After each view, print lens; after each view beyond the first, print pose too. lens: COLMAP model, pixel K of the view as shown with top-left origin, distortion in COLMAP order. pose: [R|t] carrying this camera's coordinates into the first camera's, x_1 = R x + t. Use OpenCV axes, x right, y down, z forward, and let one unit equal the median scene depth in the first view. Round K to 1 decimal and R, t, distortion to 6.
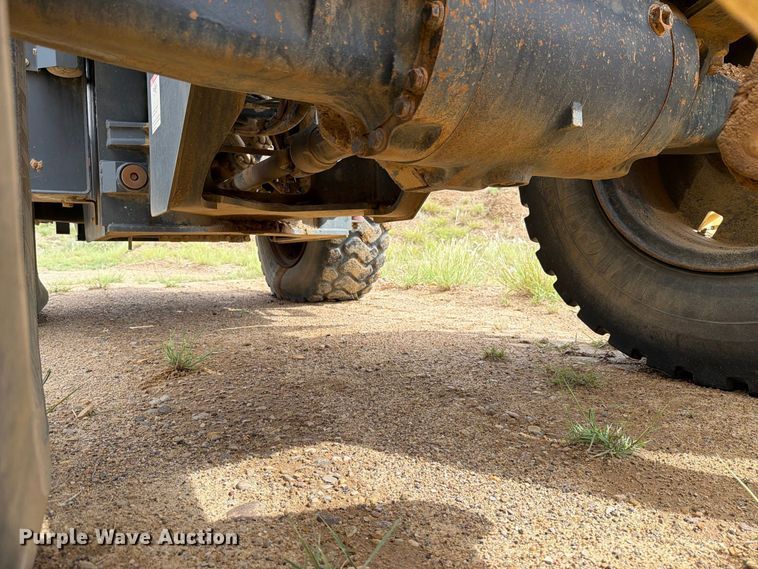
lens RADIAL K [[544.9, 0, 379.0], [0, 544.9, 284.5], [0, 0, 1]] dist [0.083882, -0.085766]
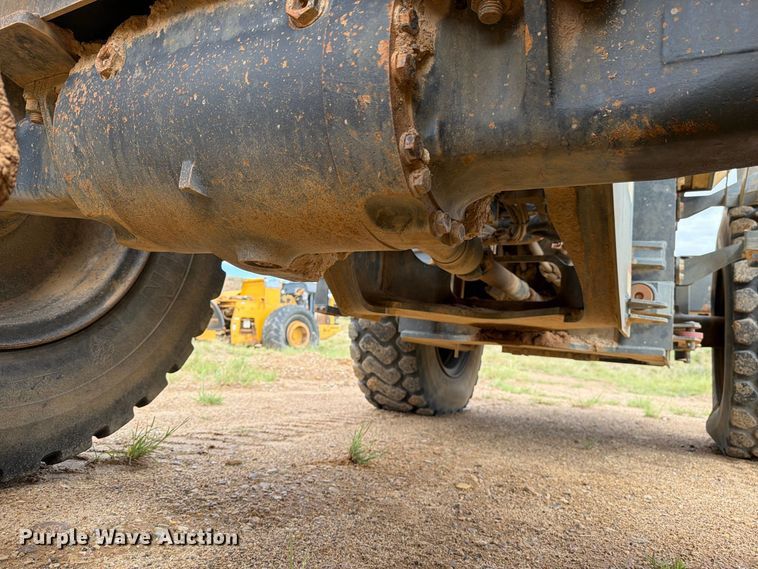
lens RADIAL K [[544.9, 0, 379.0], [0, 544.9, 284.5], [0, 0, 1]] dist [0.083882, -0.085766]
pose [[0.452383, -0.062863, -0.889606, 0.665541], [-0.143472, 0.979390, -0.142166, -0.038915], [0.880208, 0.191946, 0.434040, 0.509502]]
